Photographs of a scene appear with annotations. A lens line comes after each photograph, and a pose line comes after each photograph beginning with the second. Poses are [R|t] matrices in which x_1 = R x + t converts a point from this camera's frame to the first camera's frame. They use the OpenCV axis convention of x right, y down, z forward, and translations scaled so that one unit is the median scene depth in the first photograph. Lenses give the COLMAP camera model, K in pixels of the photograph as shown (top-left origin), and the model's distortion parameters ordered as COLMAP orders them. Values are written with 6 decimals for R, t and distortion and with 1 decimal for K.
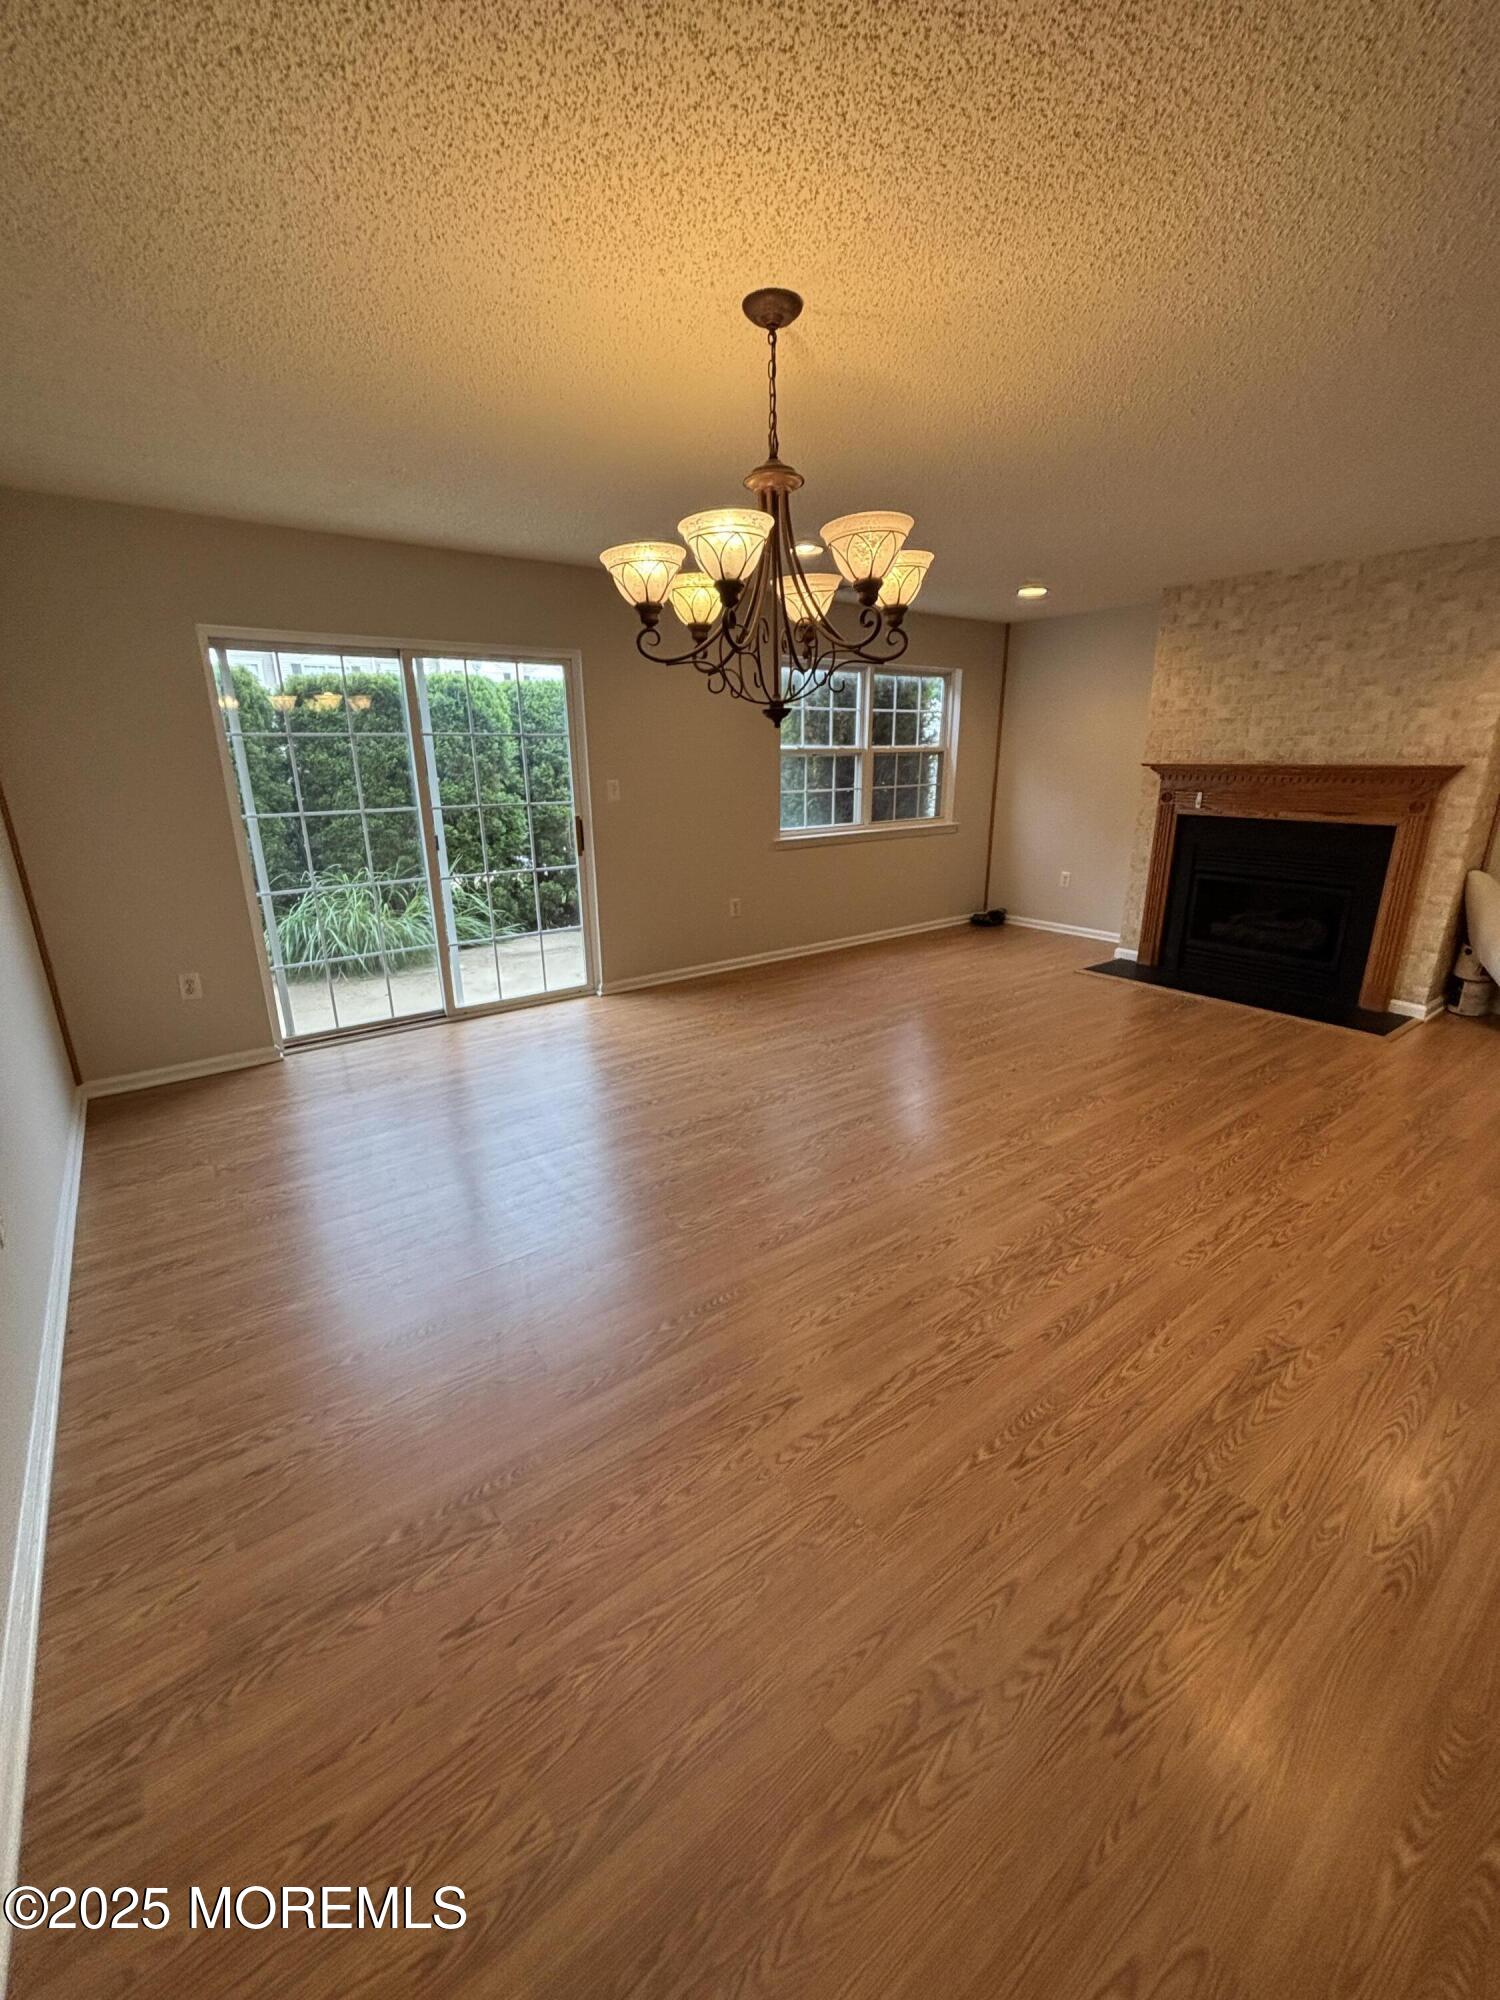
lens RADIAL K [[802.2, 0, 746.2], [0, 802.2, 1000.6], [0, 0, 1]] dist [-0.002827, 0.000815]
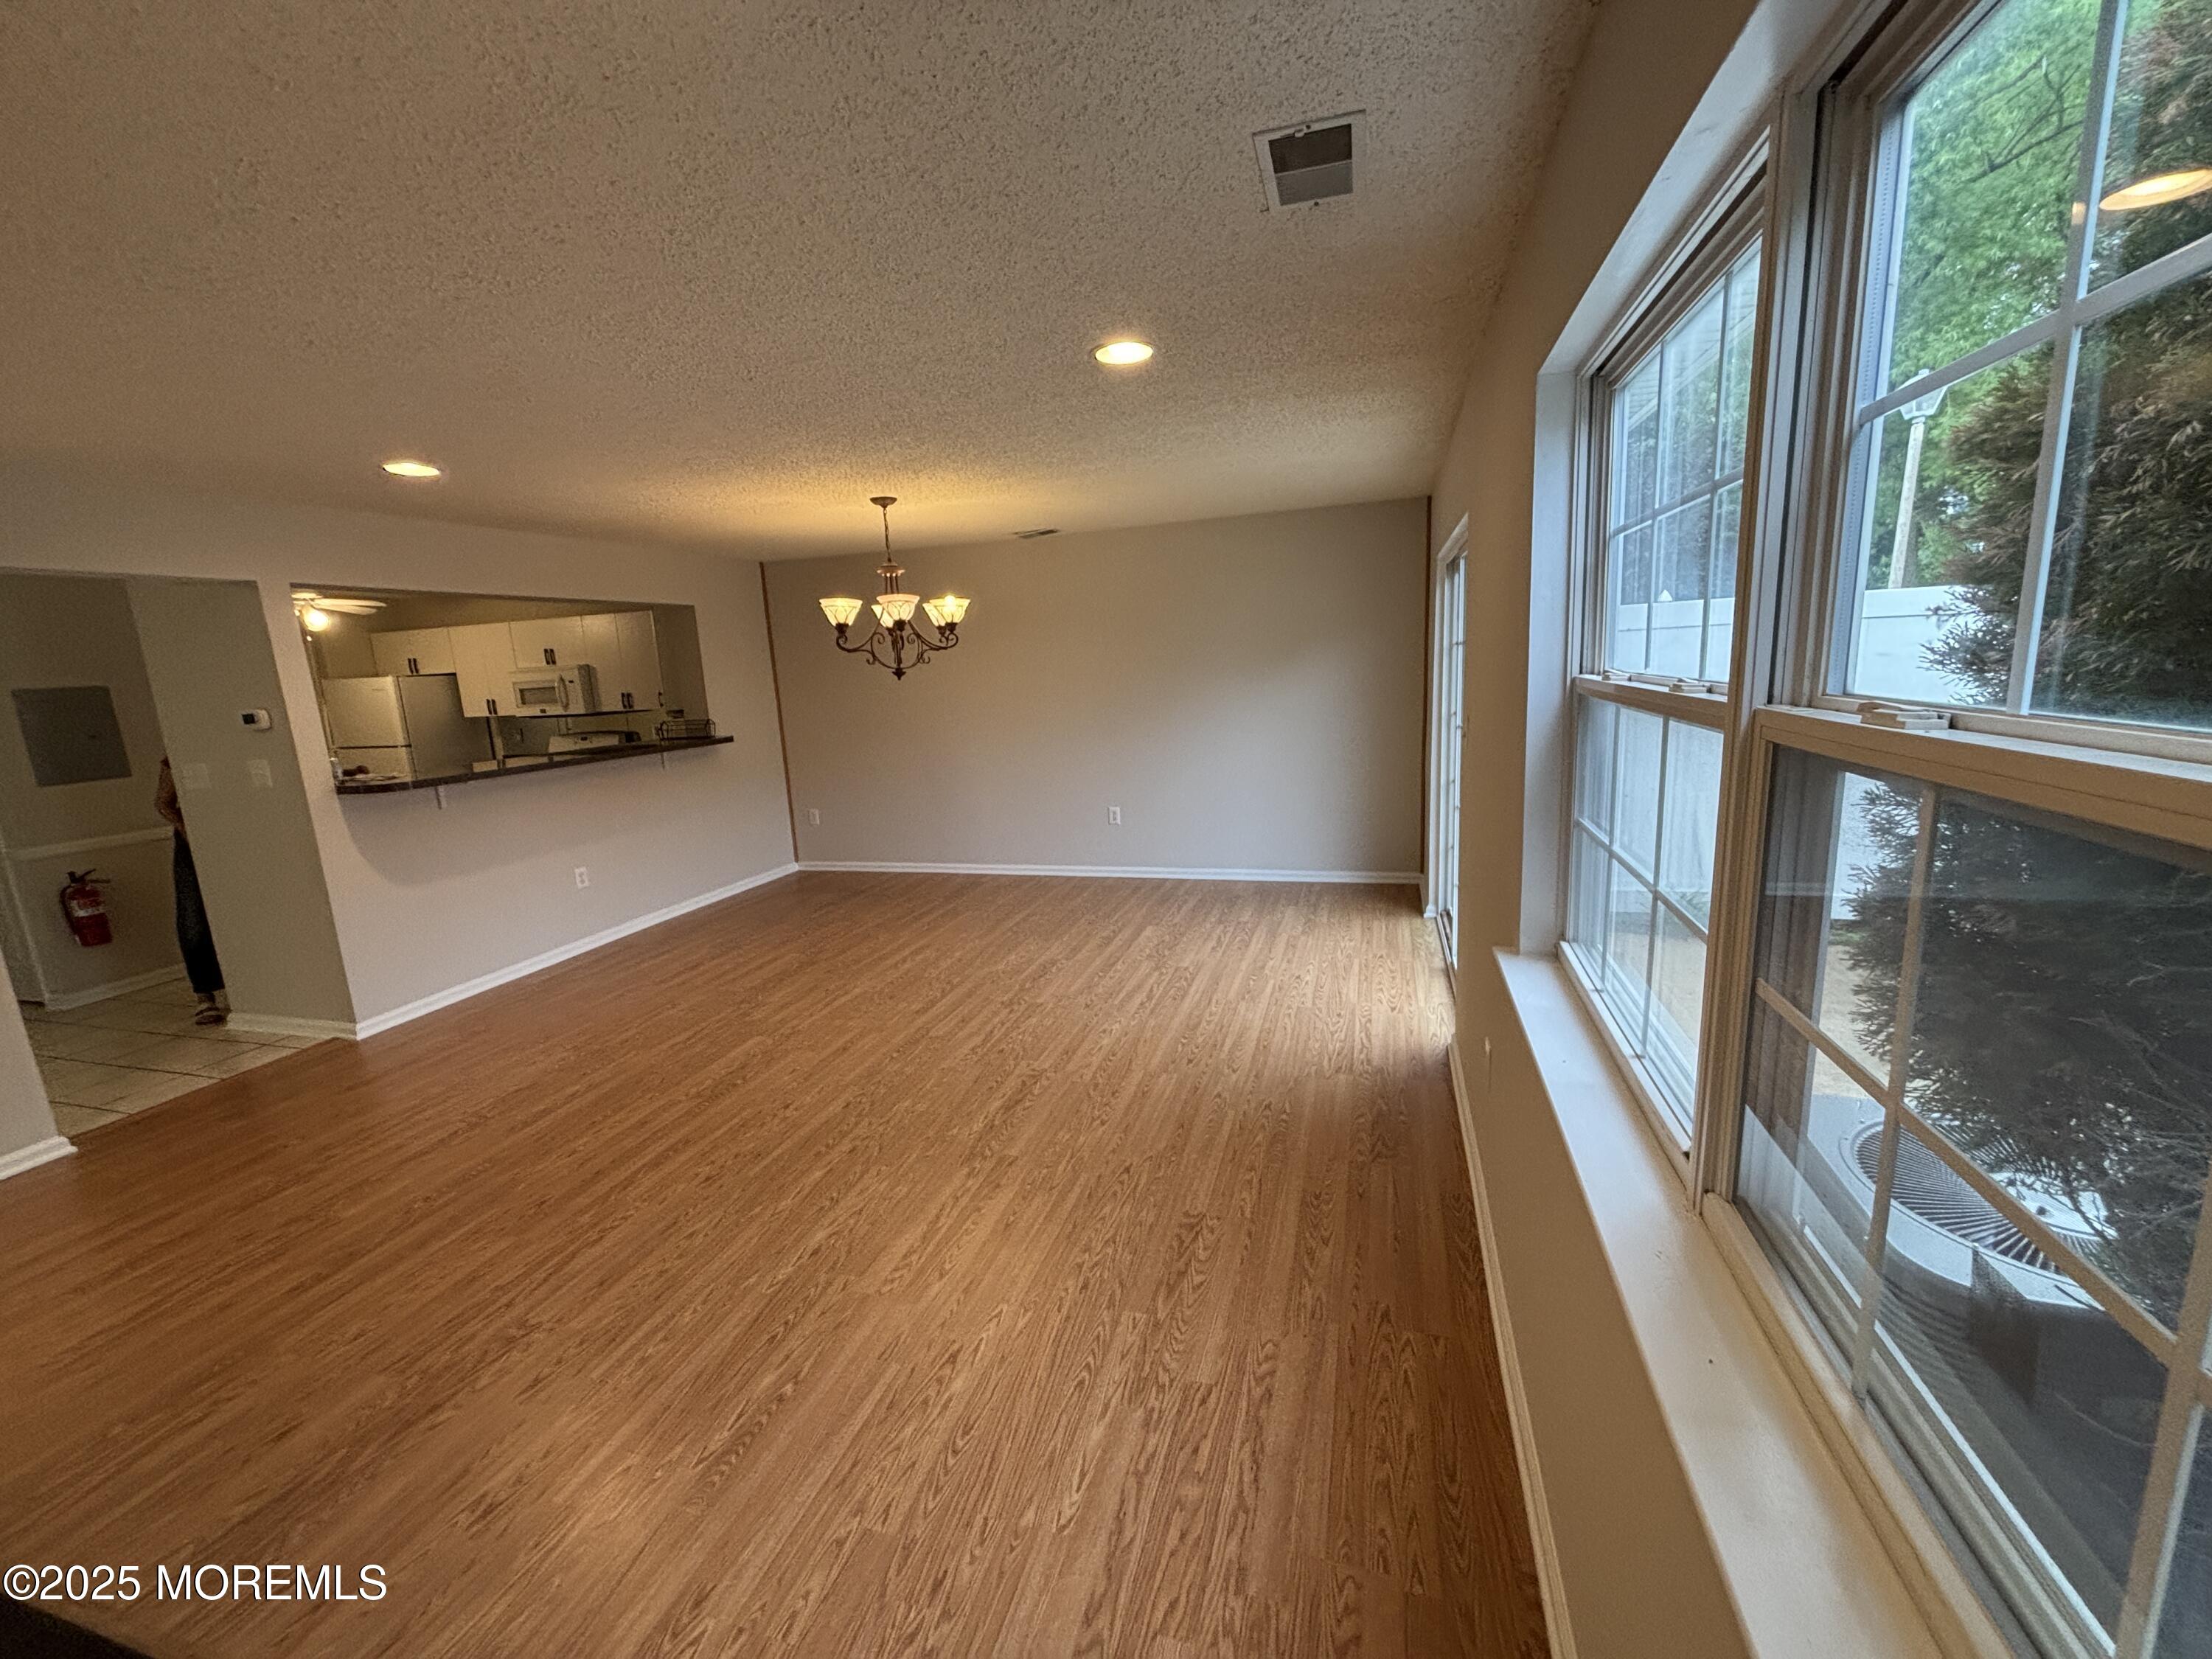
lens RADIAL K [[887.2, 0, 1125.6], [0, 887.2, 833.7], [0, 0, 1]] dist [-0.002827, 0.000815]
pose [[-0.791331, 0.168733, -0.587642, 0.579346], [-0.125913, 0.895580, 0.426711, -0.609859], [0.598281, 0.411661, -0.687455, 1.818704]]
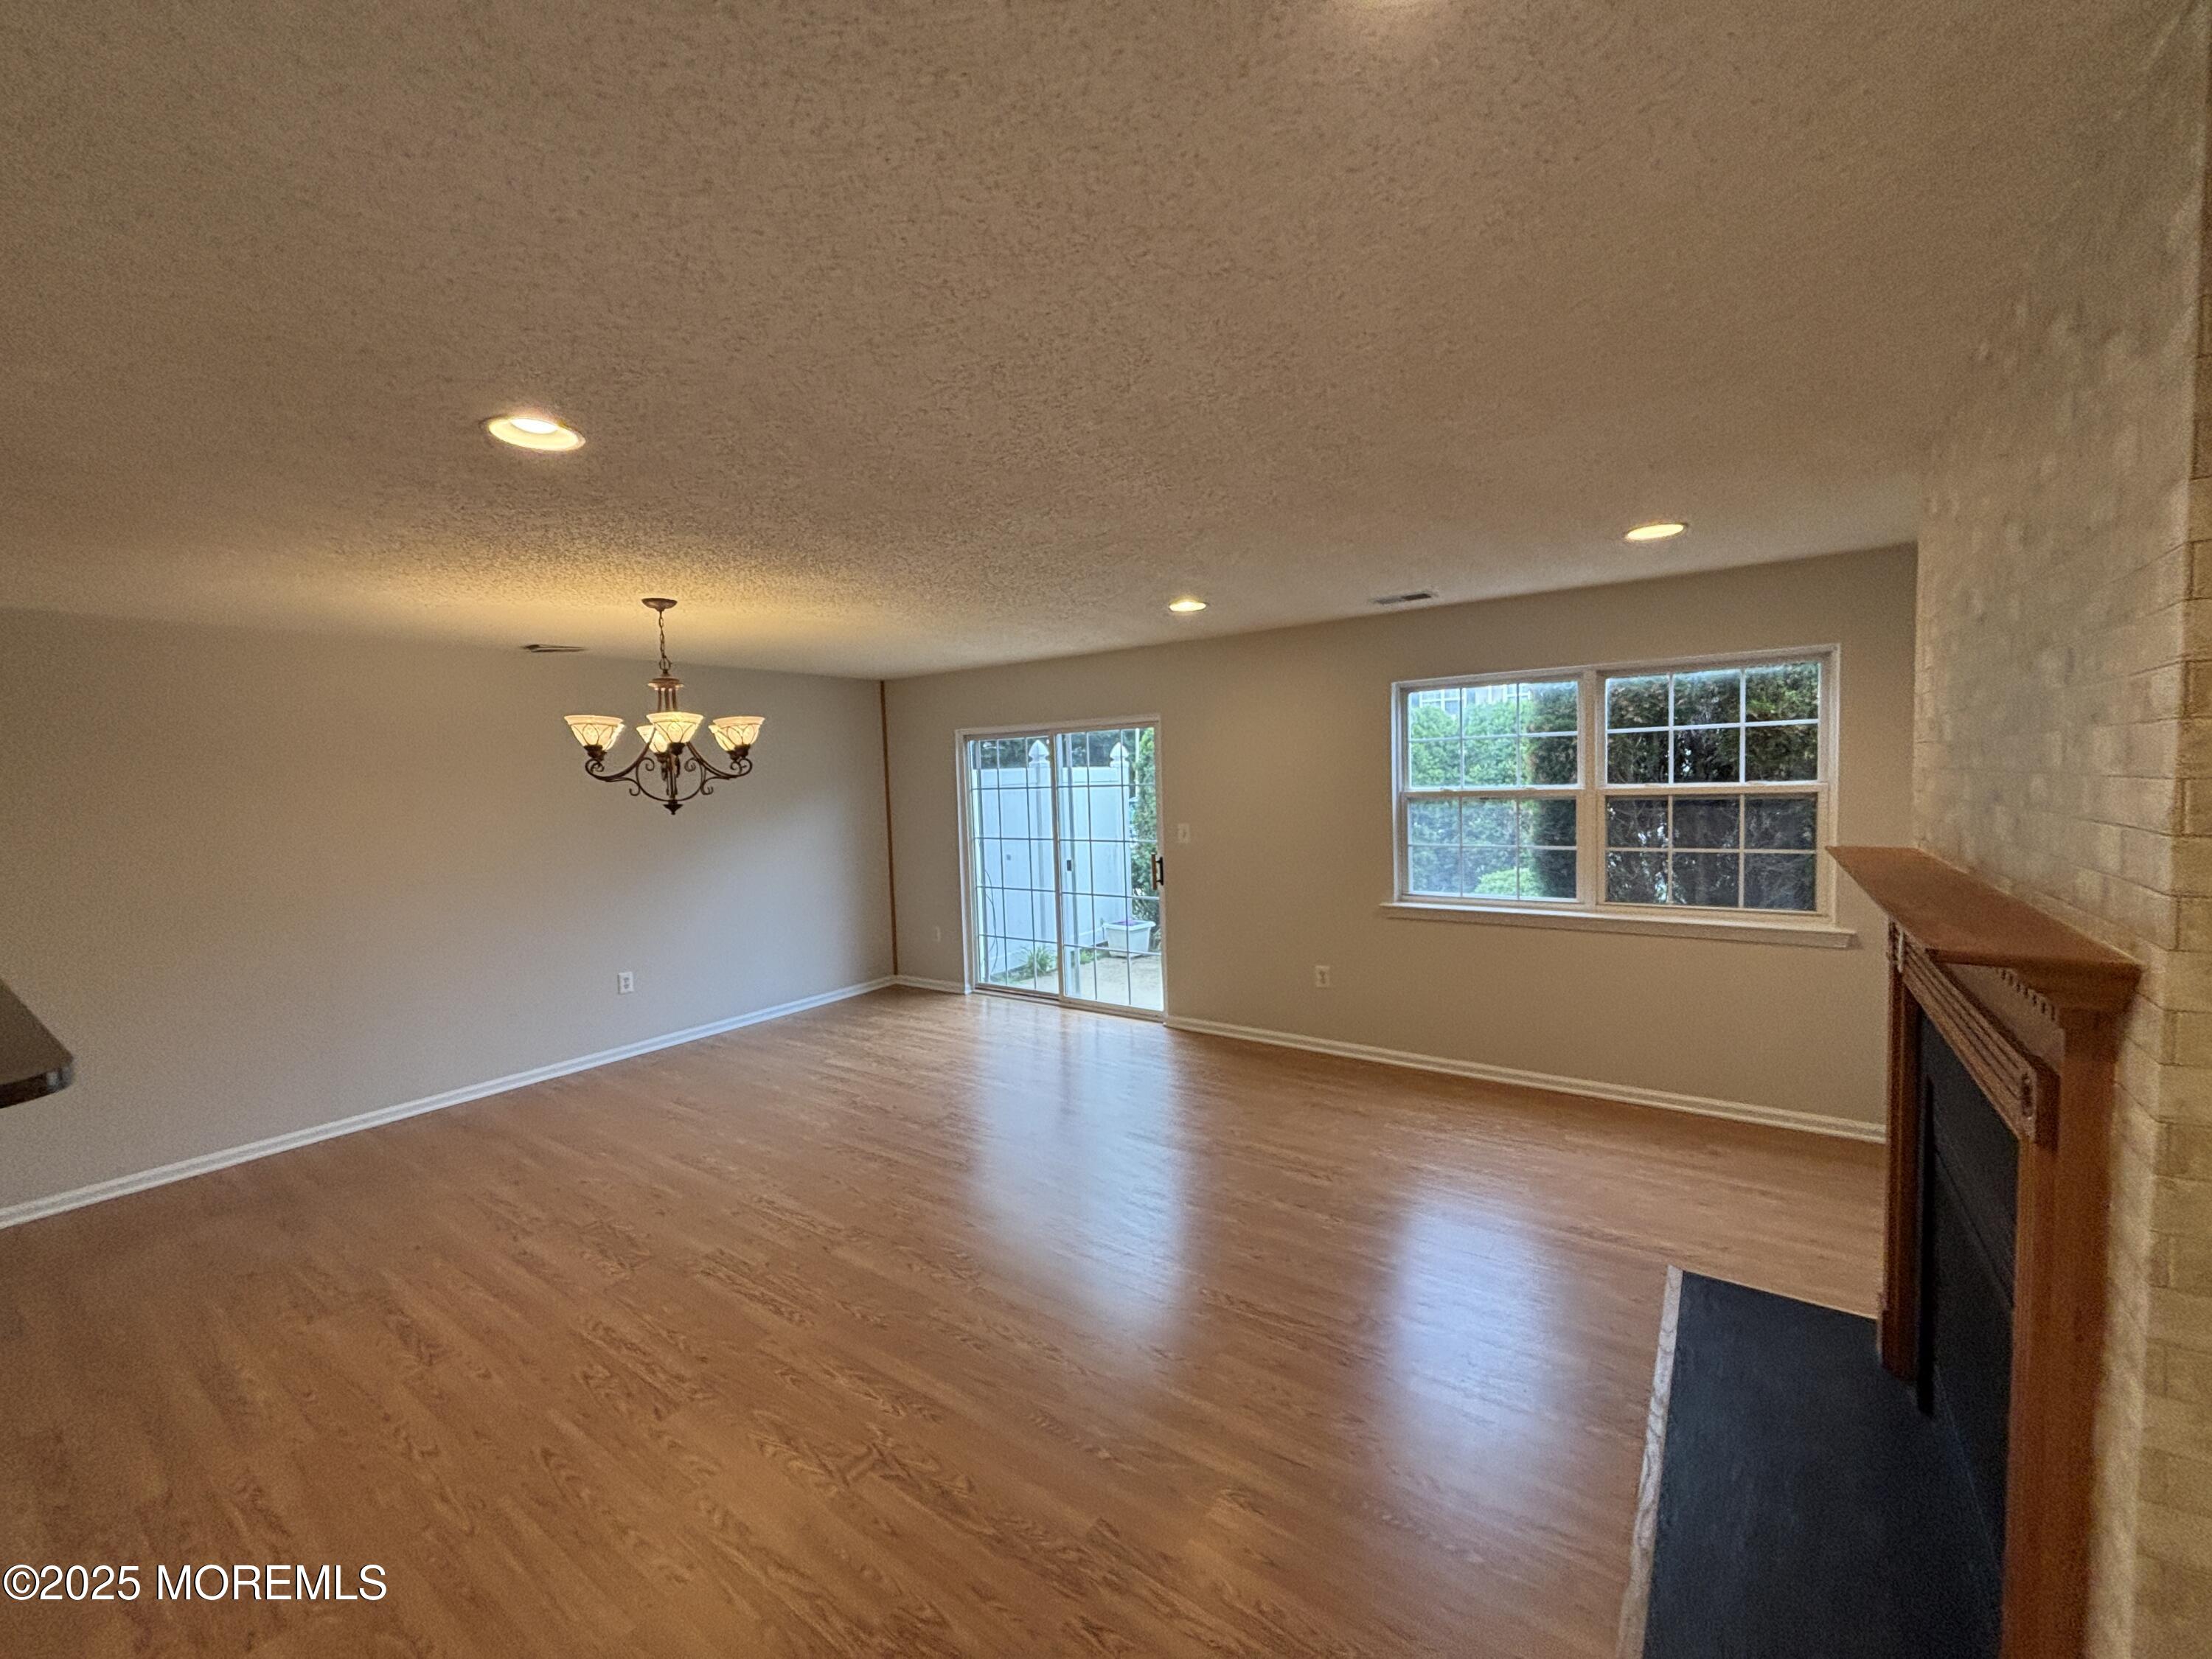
lens RADIAL K [[887.2, 0, 1107.5], [0, 887.2, 826.1], [0, 0, 1]] dist [-0.002827, 0.000815]
pose [[0.310056, 0.056519, -0.949037, 1.221878], [-0.253692, 0.966954, -0.025297, -0.294996], [0.916246, 0.248606, 0.314148, 0.741779]]
